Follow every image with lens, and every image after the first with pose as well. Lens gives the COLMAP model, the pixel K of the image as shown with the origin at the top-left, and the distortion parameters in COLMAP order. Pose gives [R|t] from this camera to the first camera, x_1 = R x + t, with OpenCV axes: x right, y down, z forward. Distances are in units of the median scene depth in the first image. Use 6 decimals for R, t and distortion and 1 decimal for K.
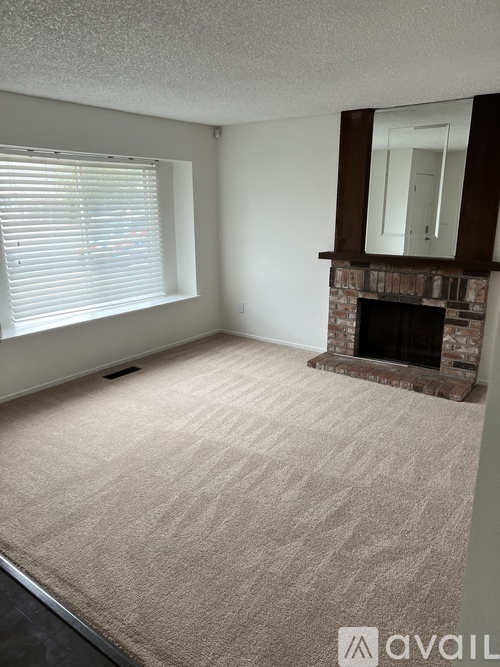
lens RADIAL K [[492.8, 0, 250.9], [0, 492.8, 337.8], [0, 0, 1]] dist [0.048607, -0.041480]
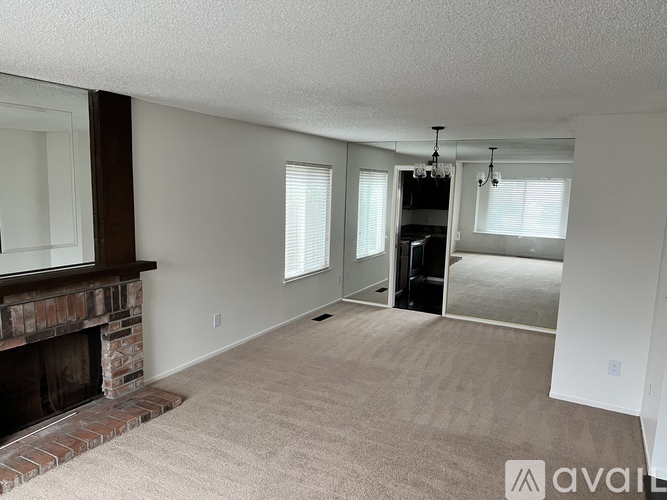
lens RADIAL K [[492.8, 0, 335.0], [0, 492.8, 254.6], [0, 0, 1]] dist [0.048607, -0.041480]
pose [[-0.134459, -0.143280, 0.980506, -0.489461], [0.241127, 0.955018, 0.172622, -0.227183], [-0.961134, 0.259637, -0.093862, 0.673268]]
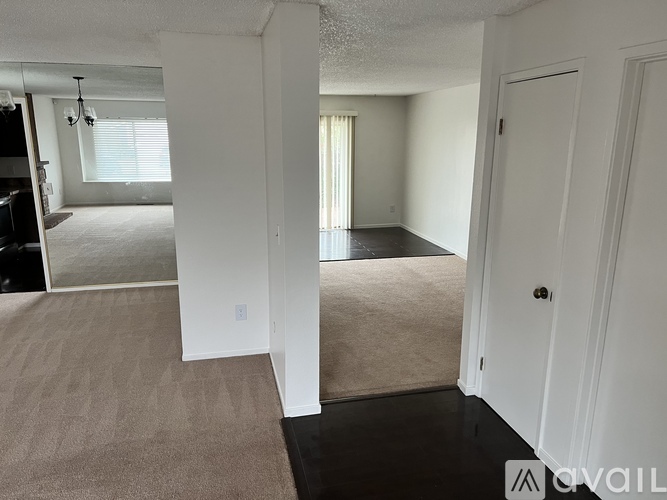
lens RADIAL K [[492.8, 0, 339.0], [0, 492.8, 250.4], [0, 0, 1]] dist [0.048607, -0.041480]
pose [[-0.761866, -0.149668, 0.630206, -0.354660], [0.173449, 0.890268, 0.421115, -0.180521], [-0.624080, 0.430142, -0.652306, 0.561750]]
